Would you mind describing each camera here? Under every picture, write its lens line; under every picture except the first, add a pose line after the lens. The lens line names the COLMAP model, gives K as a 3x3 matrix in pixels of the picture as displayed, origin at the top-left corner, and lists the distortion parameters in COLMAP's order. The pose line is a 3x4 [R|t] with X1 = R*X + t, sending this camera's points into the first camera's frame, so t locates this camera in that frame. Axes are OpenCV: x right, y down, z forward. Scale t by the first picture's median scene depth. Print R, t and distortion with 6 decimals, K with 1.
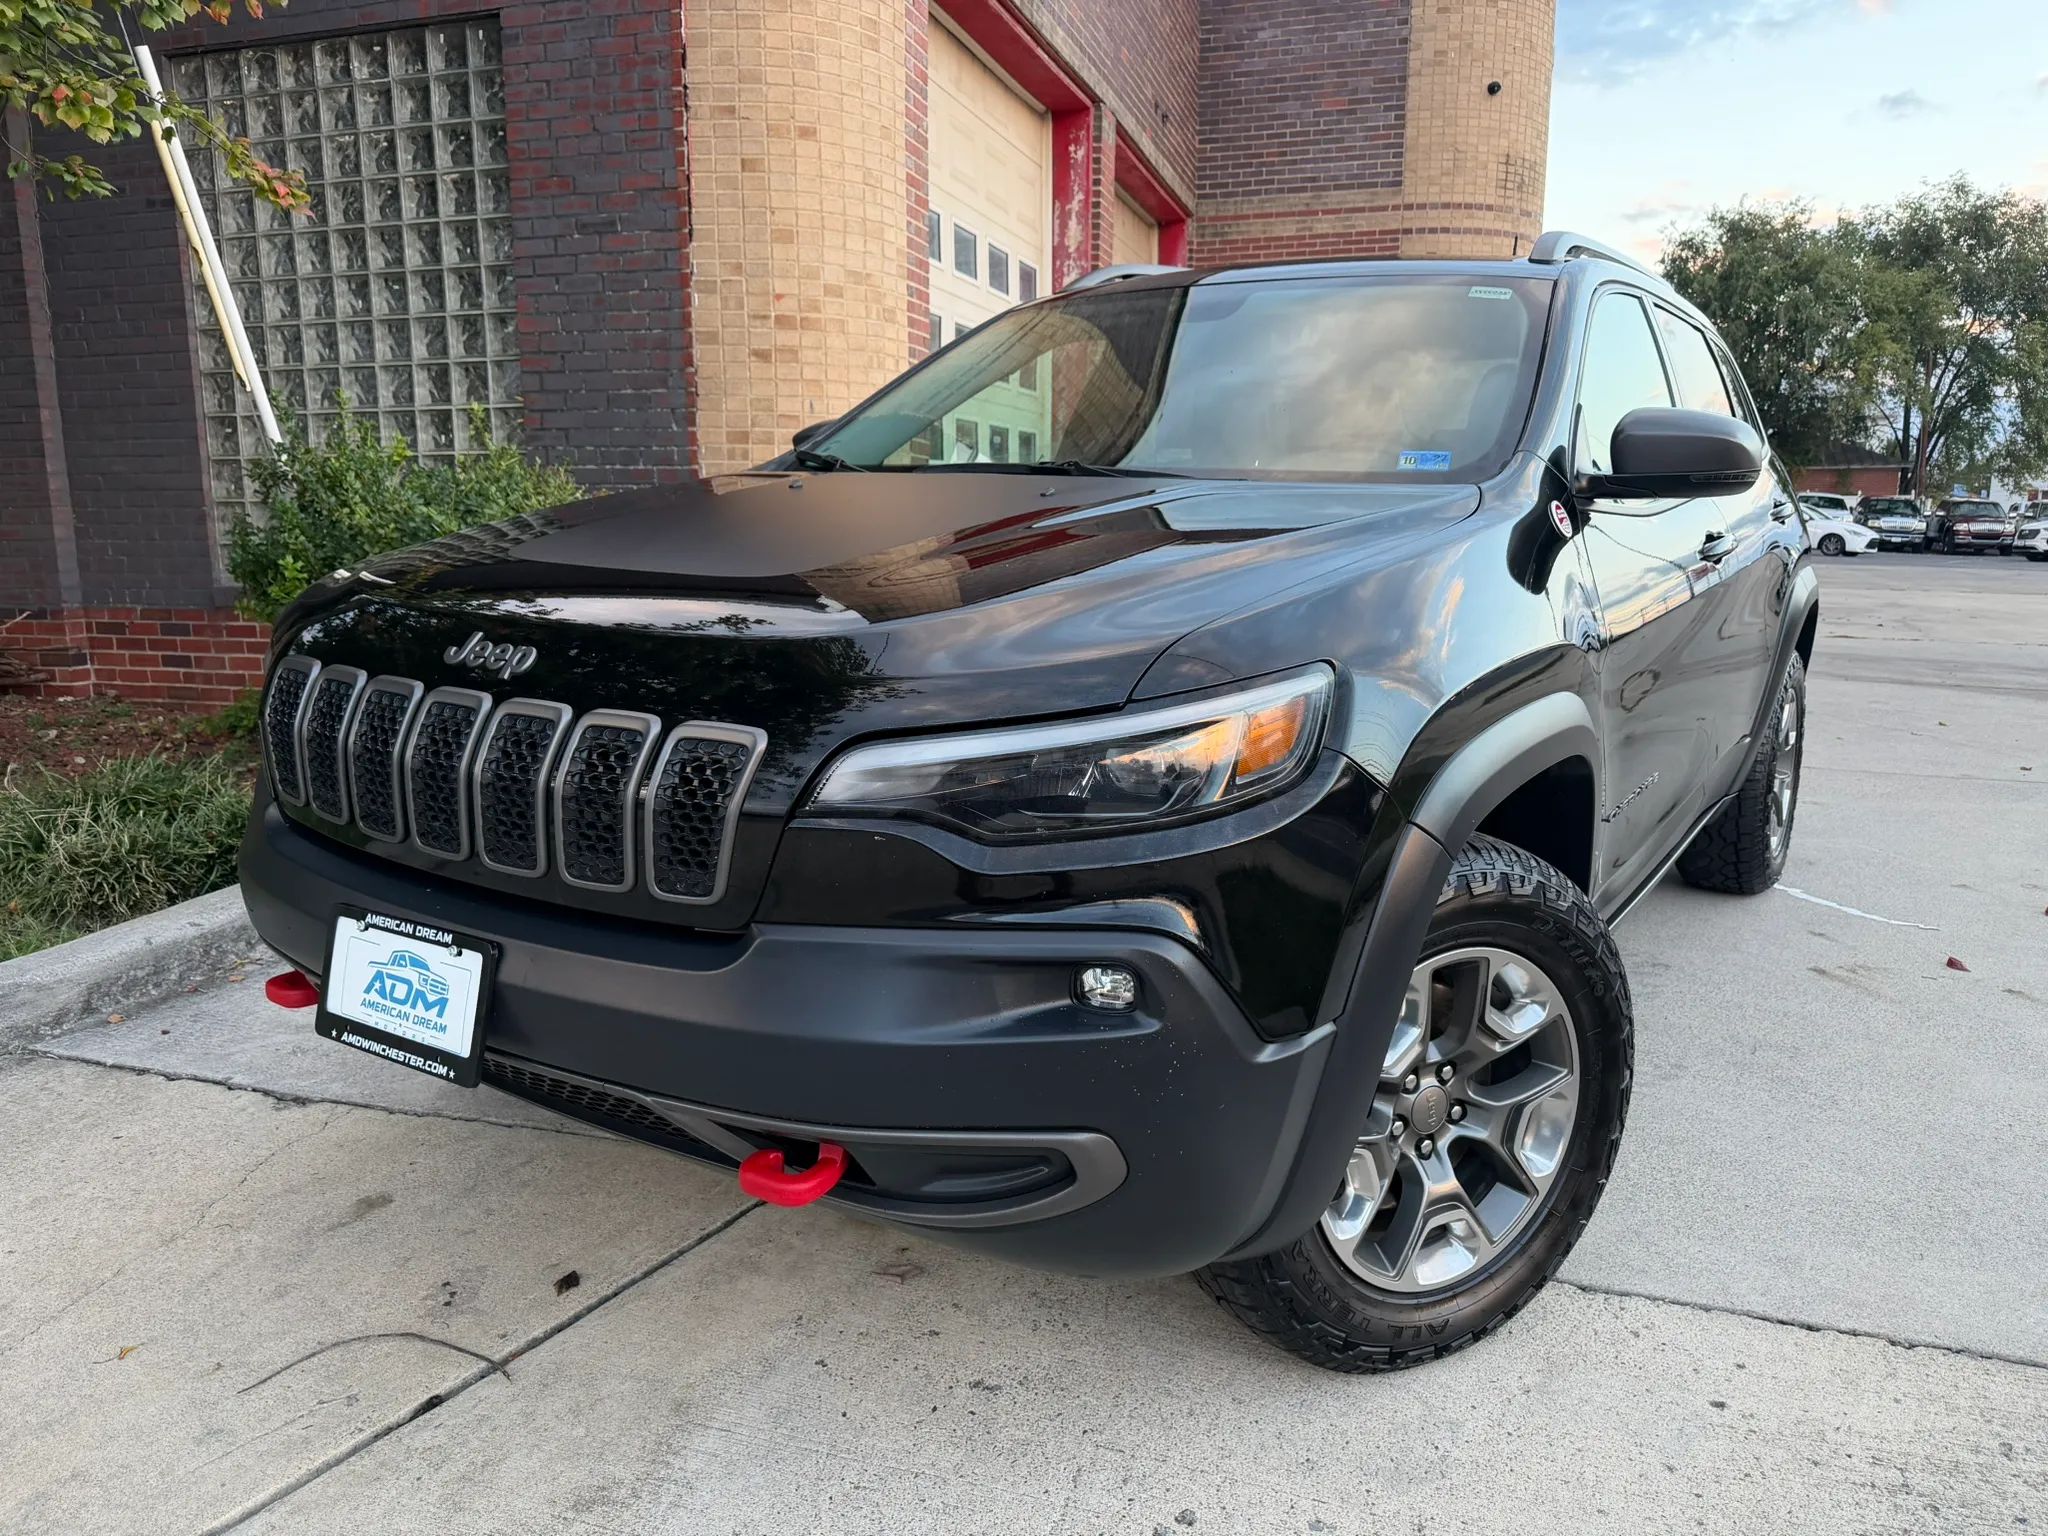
lens RADIAL K [[1487.1, 0, 1024.0], [0, 1487.1, 768.0], [0, 0, 1]] dist [-0.000871, 0.001140]
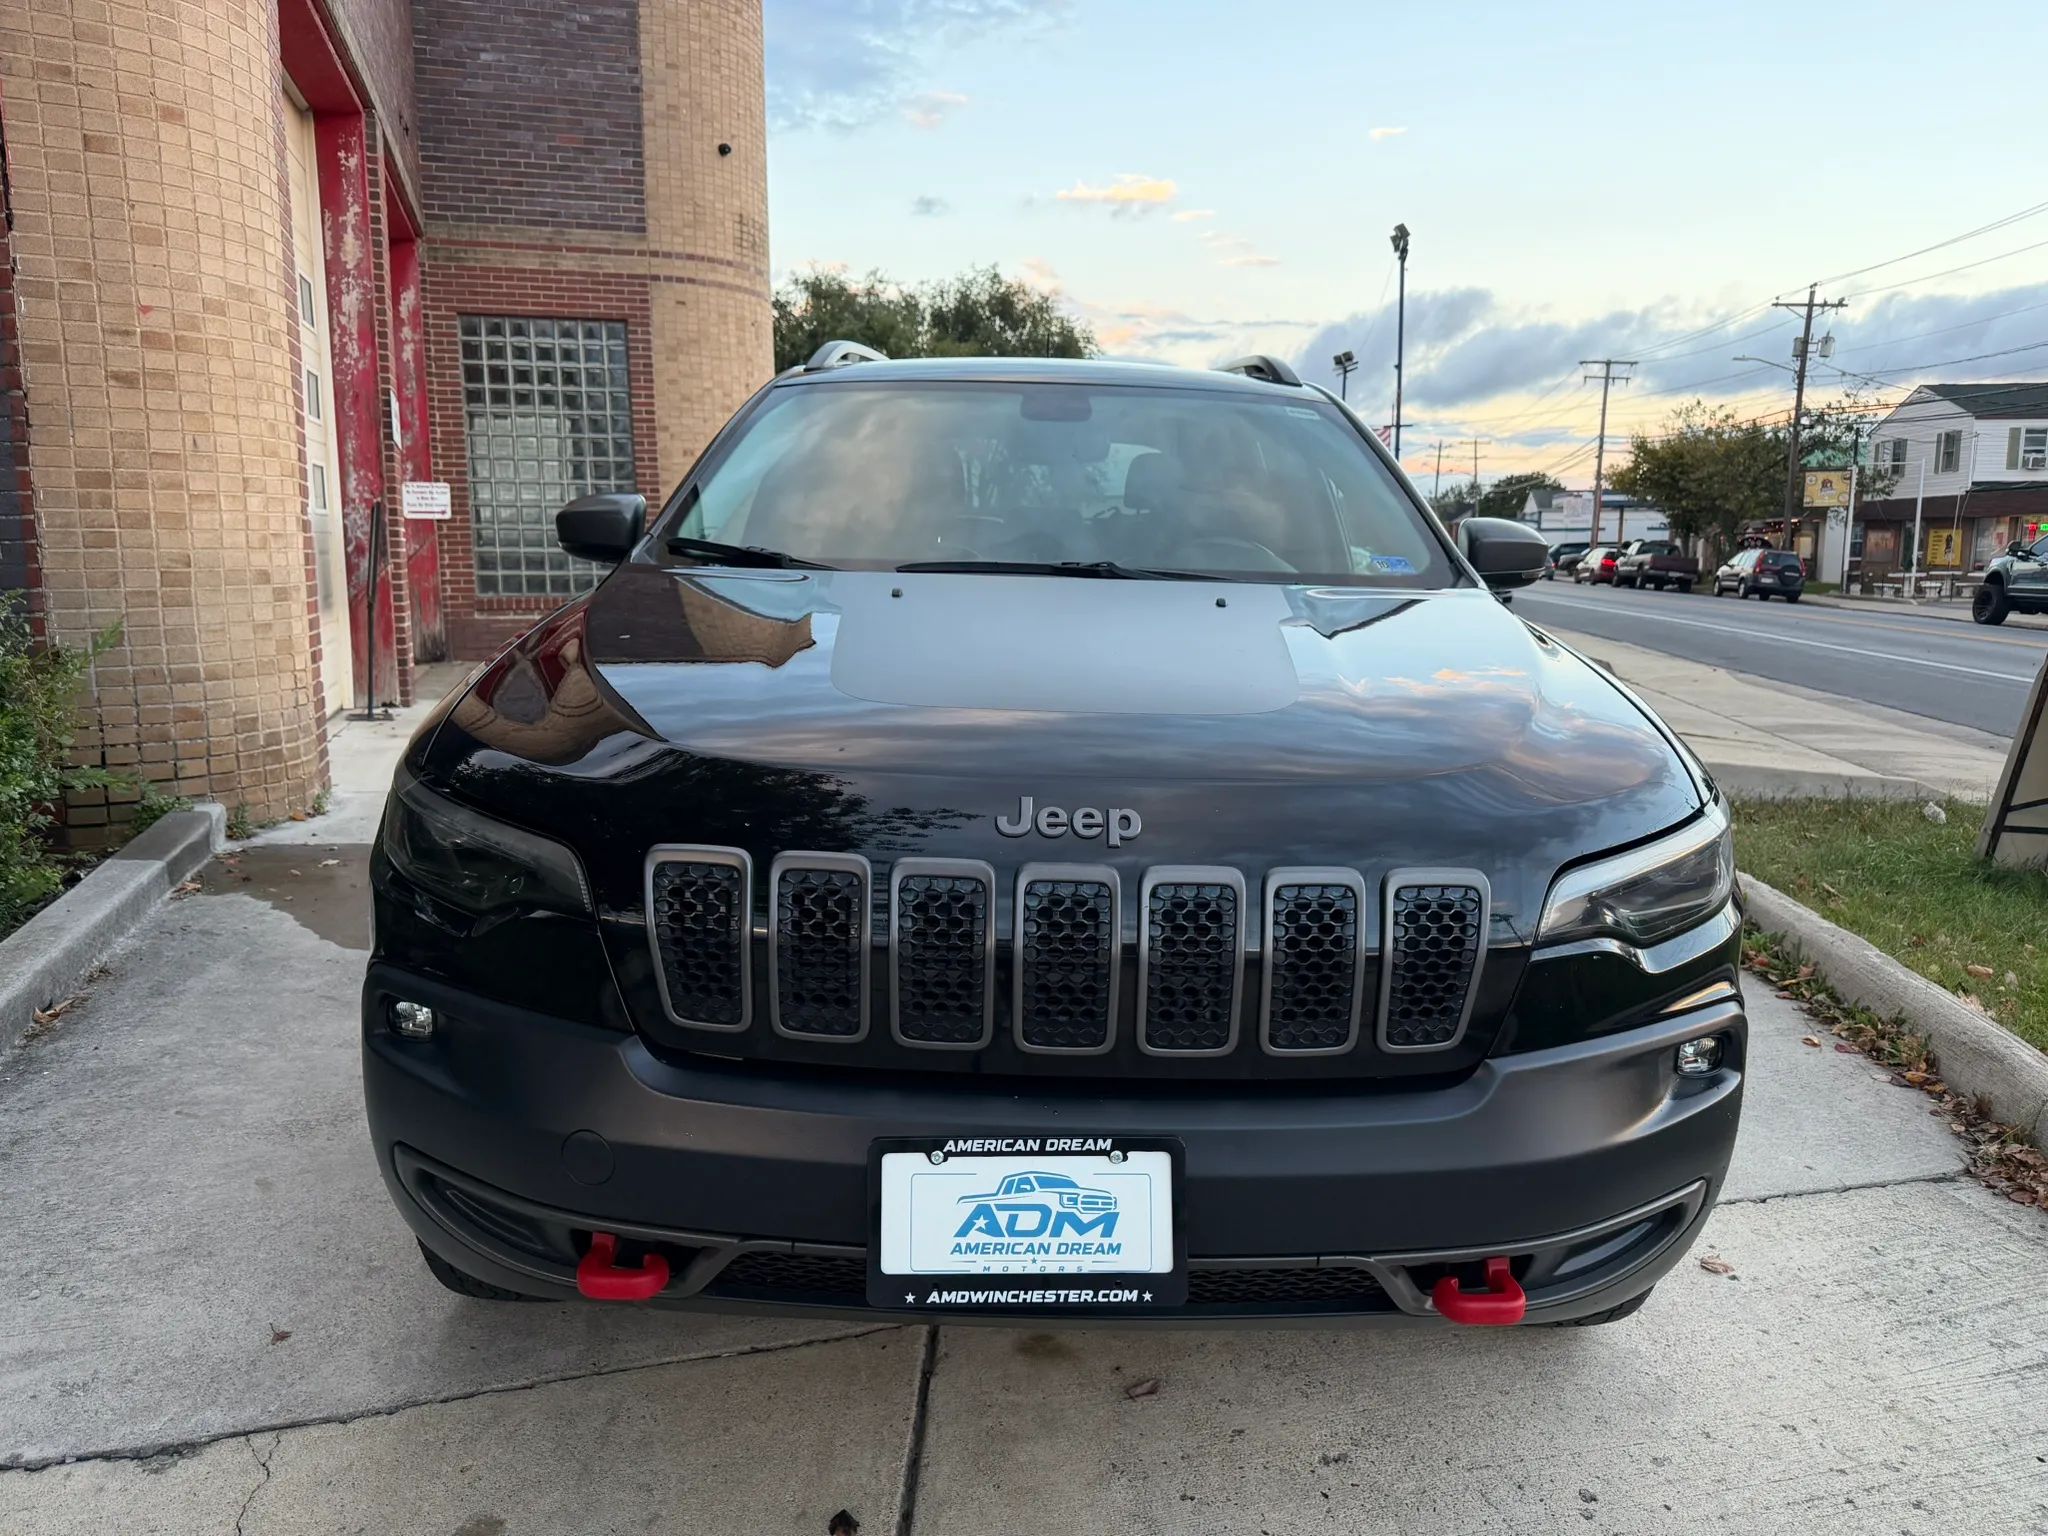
lens RADIAL K [[1454.0, 0, 1028.3], [0, 1454.0, 748.5], [0, 0, 1]] dist [0.076743, -0.094450]
pose [[0.826898, -0.081650, 0.556392, -0.118112], [0.097177, 0.995266, 0.001633, -0.016666], [-0.553891, 0.052718, 0.830918, 0.038761]]
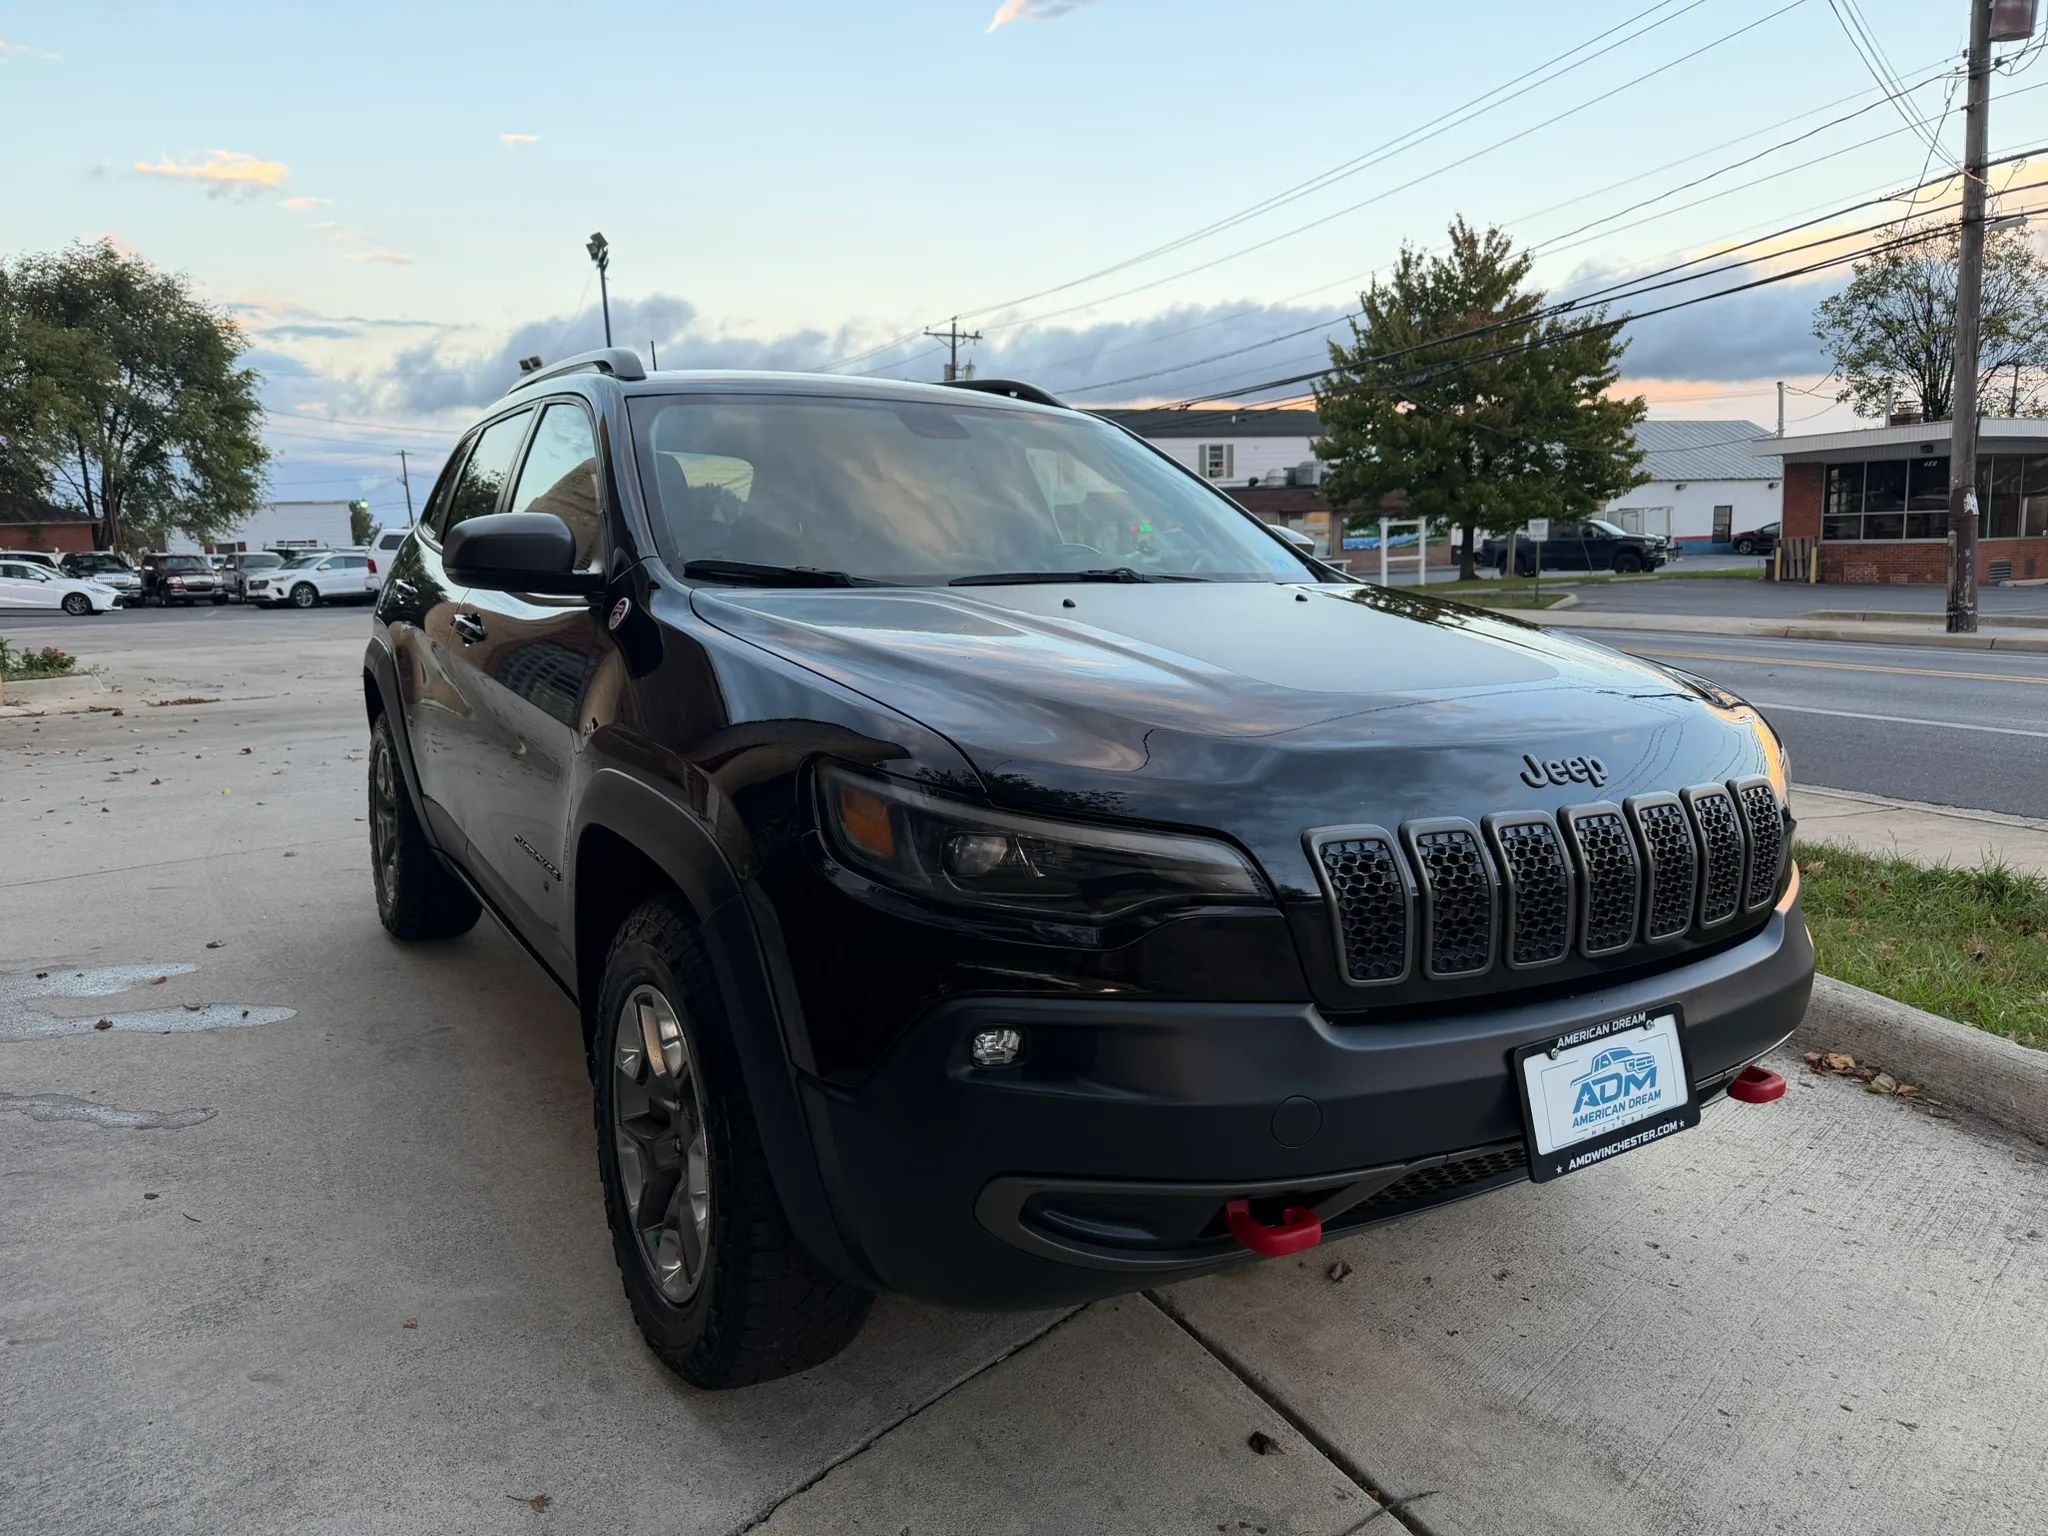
lens RADIAL K [[1465.3, 0, 1023.2], [0, 1465.3, 781.0], [0, 0, 1]] dist [0.023590, -0.034514]
pose [[0.408186, -0.162785, 0.898268, -0.205762], [0.183806, 0.978477, 0.093797, -0.033297], [-0.894203, 0.126821, 0.429322, 0.122094]]
